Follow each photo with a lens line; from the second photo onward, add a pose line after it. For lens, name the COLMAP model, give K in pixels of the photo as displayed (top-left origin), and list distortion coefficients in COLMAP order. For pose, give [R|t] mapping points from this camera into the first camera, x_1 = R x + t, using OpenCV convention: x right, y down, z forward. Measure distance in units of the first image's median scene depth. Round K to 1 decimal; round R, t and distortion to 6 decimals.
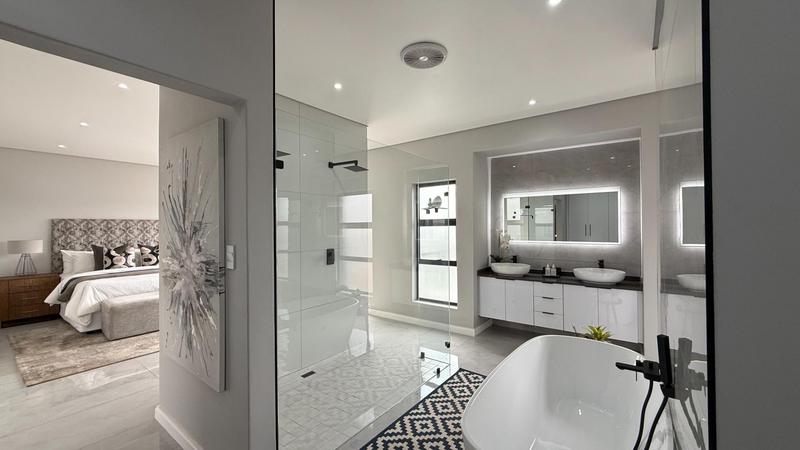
lens RADIAL K [[317.5, 0, 400.0], [0, 317.5, 225.0], [0, 0, 1]] dist [-0.001259, 0.000341]
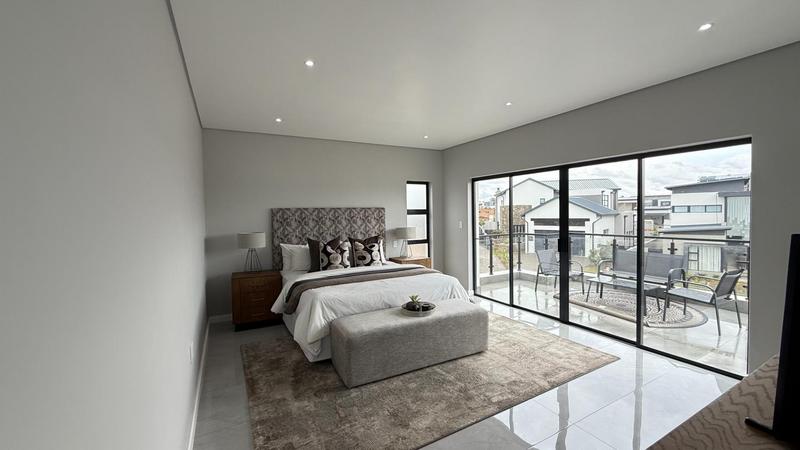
lens RADIAL K [[317.5, 0, 400.0], [0, 317.5, 225.0], [0, 0, 1]] dist [-0.001259, 0.000341]
pose [[0.912088, 0.007530, -0.409926, -0.405179], [0.010192, 0.999106, 0.041030, -0.005384], [0.409869, -0.041601, 0.911195, 0.335254]]
